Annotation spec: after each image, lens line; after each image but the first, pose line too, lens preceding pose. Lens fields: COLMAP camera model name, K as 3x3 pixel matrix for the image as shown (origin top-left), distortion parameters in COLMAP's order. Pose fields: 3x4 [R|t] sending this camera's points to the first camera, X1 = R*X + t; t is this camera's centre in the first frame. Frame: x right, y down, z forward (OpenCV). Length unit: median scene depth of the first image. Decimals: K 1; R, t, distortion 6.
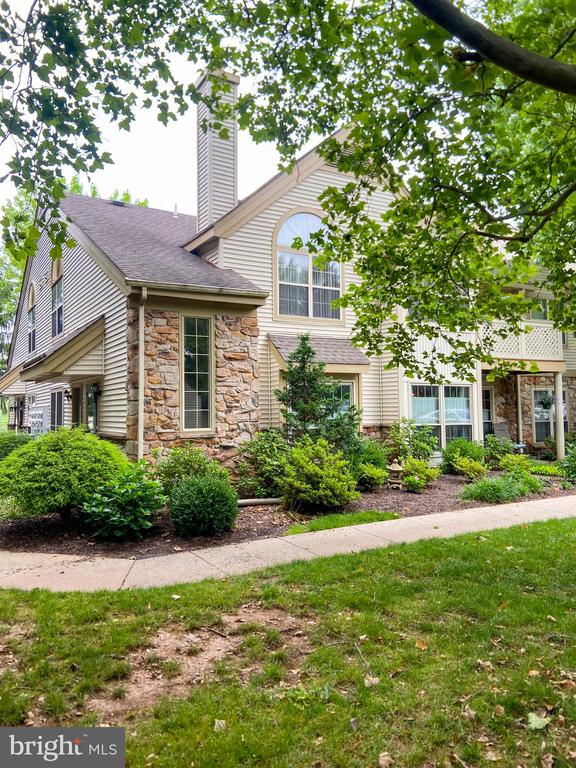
lens RADIAL K [[584.6, 0, 288.0], [0, 584.6, 384.0], [0, 0, 1]] dist [0.128950, -0.161106]
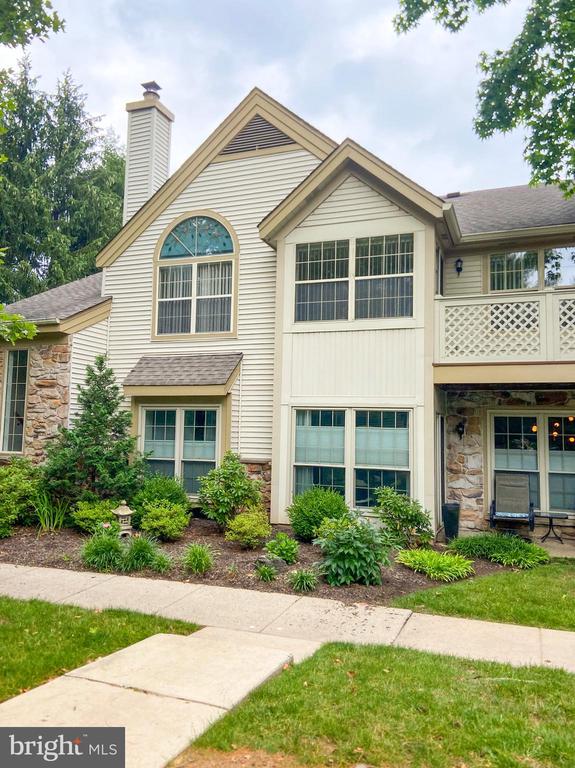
lens RADIAL K [[584.6, 0, 287.5], [0, 584.6, 384.0], [0, 0, 1]] dist [0.128950, -0.161106]
pose [[0.610007, -0.036751, -0.791544, 0.987160], [0.008932, 0.999179, -0.039508, -0.000881], [0.792346, 0.017030, 0.609834, 0.686563]]
